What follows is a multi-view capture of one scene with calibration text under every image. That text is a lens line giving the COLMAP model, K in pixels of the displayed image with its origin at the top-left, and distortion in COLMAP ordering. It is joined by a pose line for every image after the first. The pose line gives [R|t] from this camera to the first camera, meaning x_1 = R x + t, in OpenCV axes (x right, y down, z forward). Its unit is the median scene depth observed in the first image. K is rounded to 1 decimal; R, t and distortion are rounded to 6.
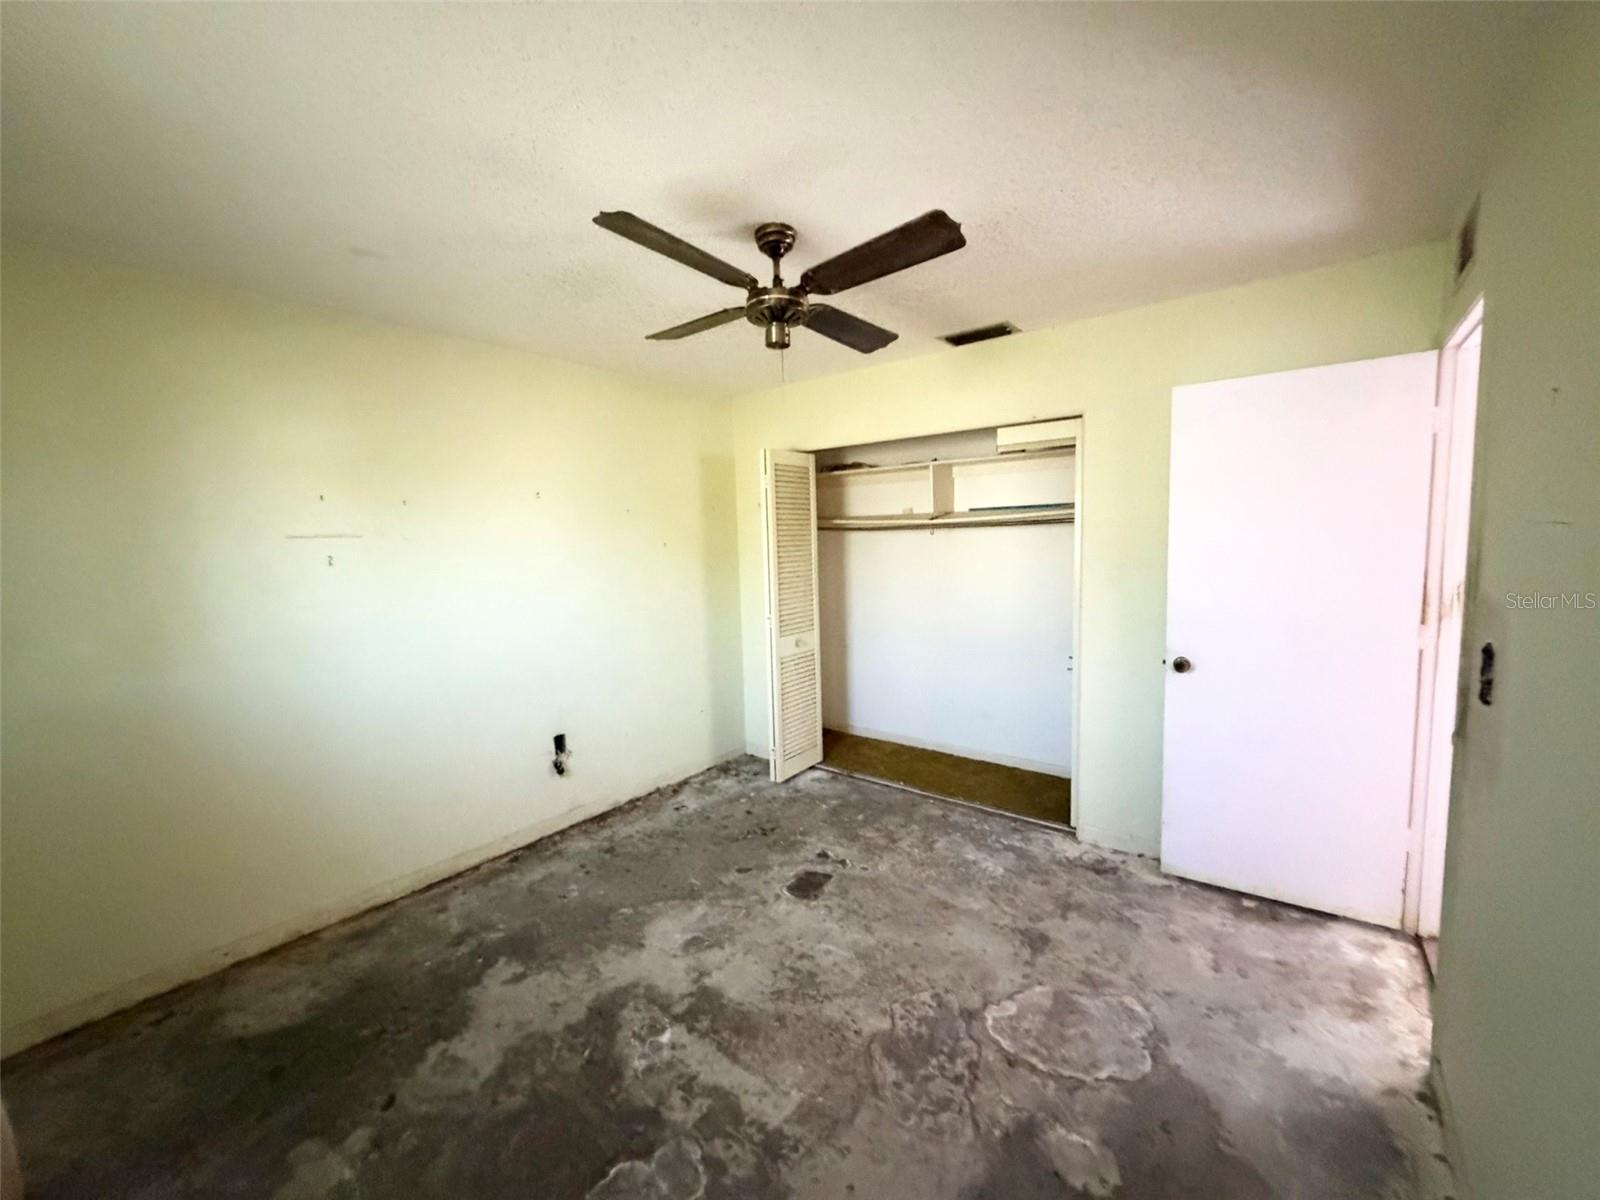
lens RADIAL K [[639.5, 0, 796.9], [0, 639.5, 600.8], [0, 0, 1]] dist [-0.002014, 0.000500]
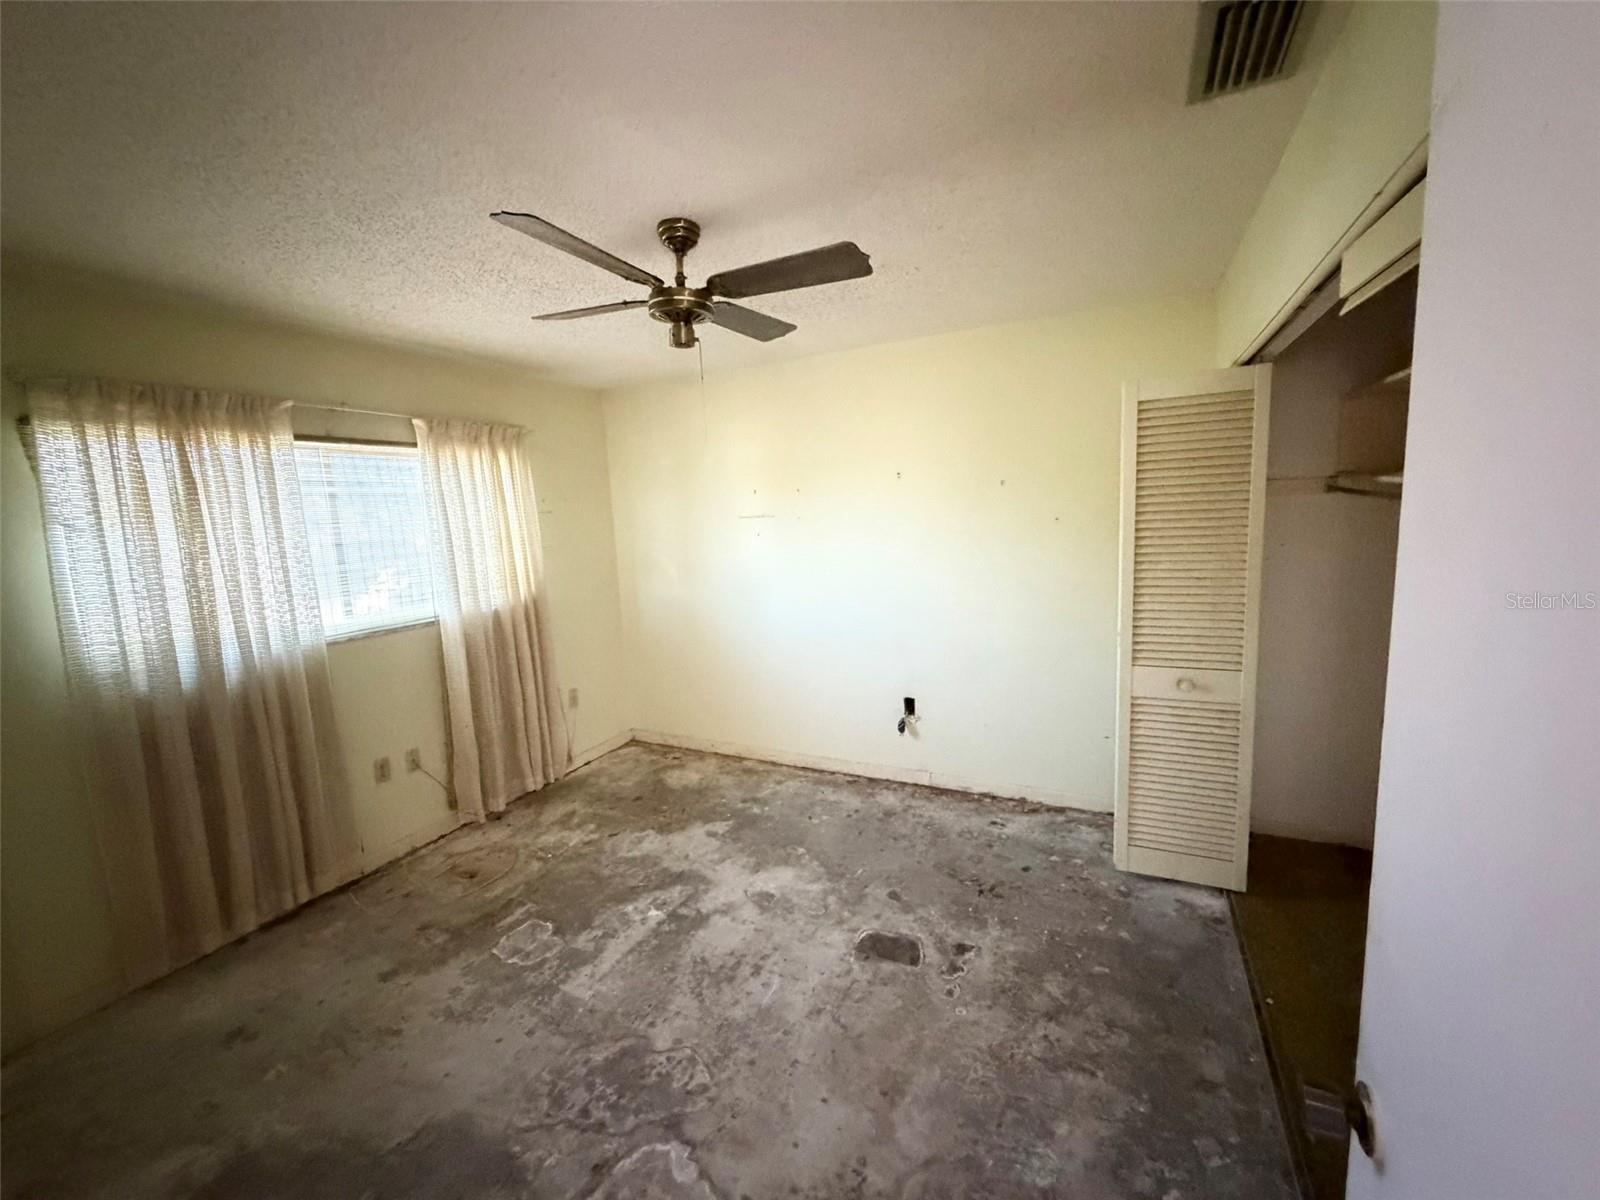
lens RADIAL K [[639.5, 0, 796.9], [0, 639.5, 600.8], [0, 0, 1]] dist [-0.002014, 0.000500]
pose [[0.205604, 0.154302, -0.966394, 0.856711], [-0.058555, 0.987662, 0.145240, -0.137676], [0.976882, 0.026725, 0.212103, 0.818541]]
